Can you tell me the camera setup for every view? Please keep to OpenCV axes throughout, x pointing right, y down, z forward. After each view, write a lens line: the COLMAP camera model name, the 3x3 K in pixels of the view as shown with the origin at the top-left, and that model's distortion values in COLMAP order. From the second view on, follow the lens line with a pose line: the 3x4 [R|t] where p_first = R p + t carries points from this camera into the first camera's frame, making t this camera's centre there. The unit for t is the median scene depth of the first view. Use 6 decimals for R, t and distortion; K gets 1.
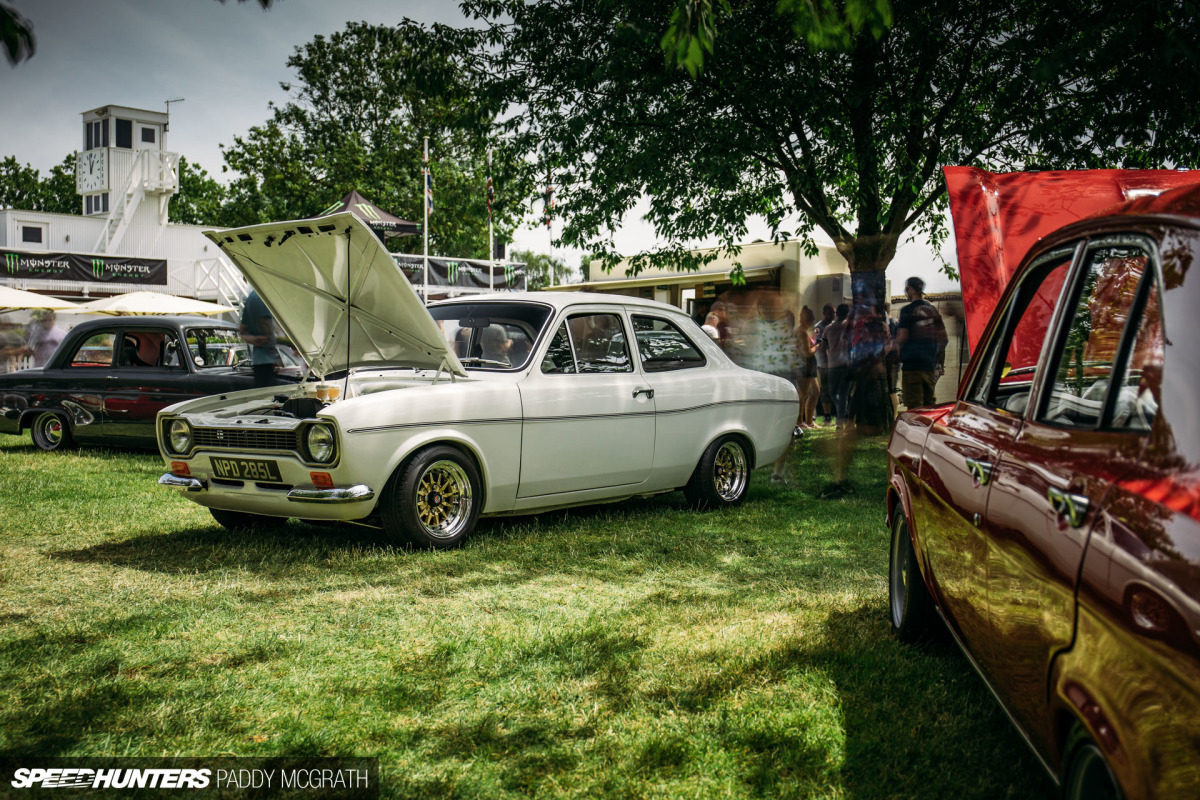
lens RADIAL K [[1411.2, 0, 593.3], [0, 1411.2, 391.9], [0, 0, 1]] dist [0.065374, 0.000000]
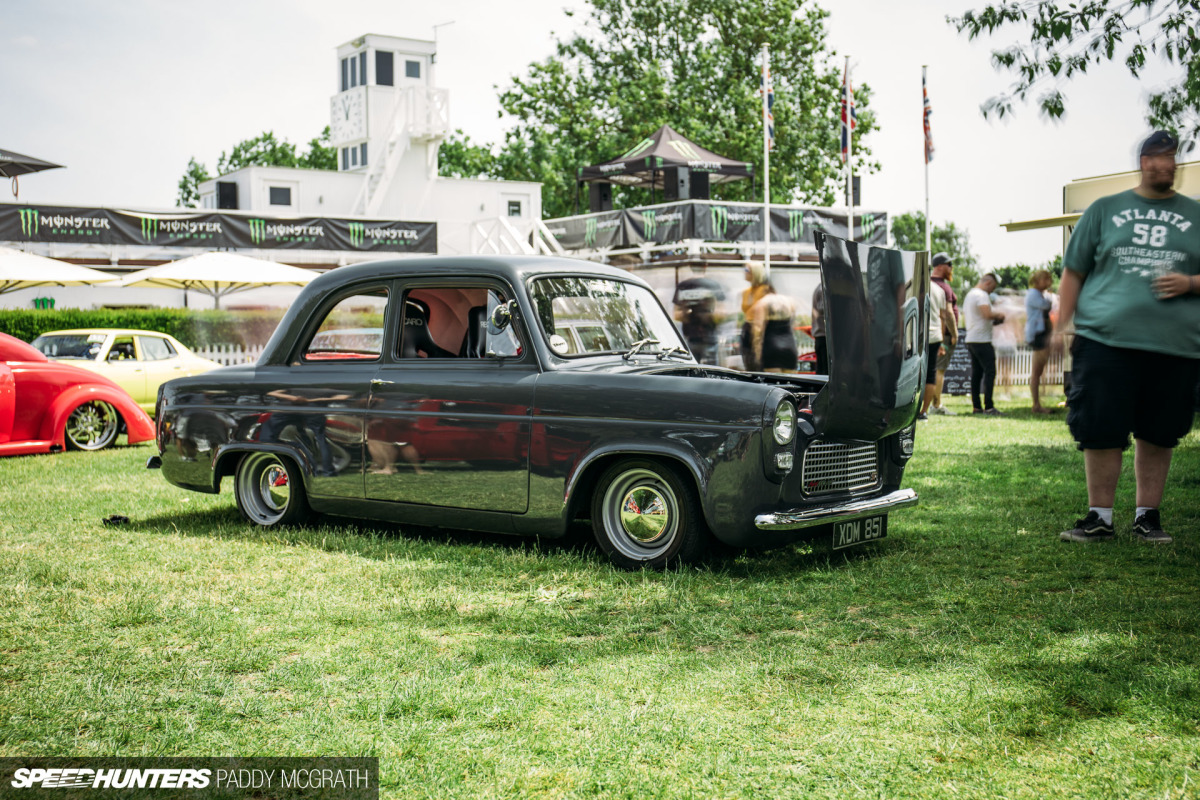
lens RADIAL K [[1547.8, 0, 604.1], [0, 1547.8, 400.4], [0, 0, 1]] dist [0.027326, 0.000000]
pose [[0.983946, -0.012017, -0.178063, -0.049289], [0.014816, 0.999787, 0.014397, -0.002963], [0.177852, -0.016804, 0.983914, 0.143392]]
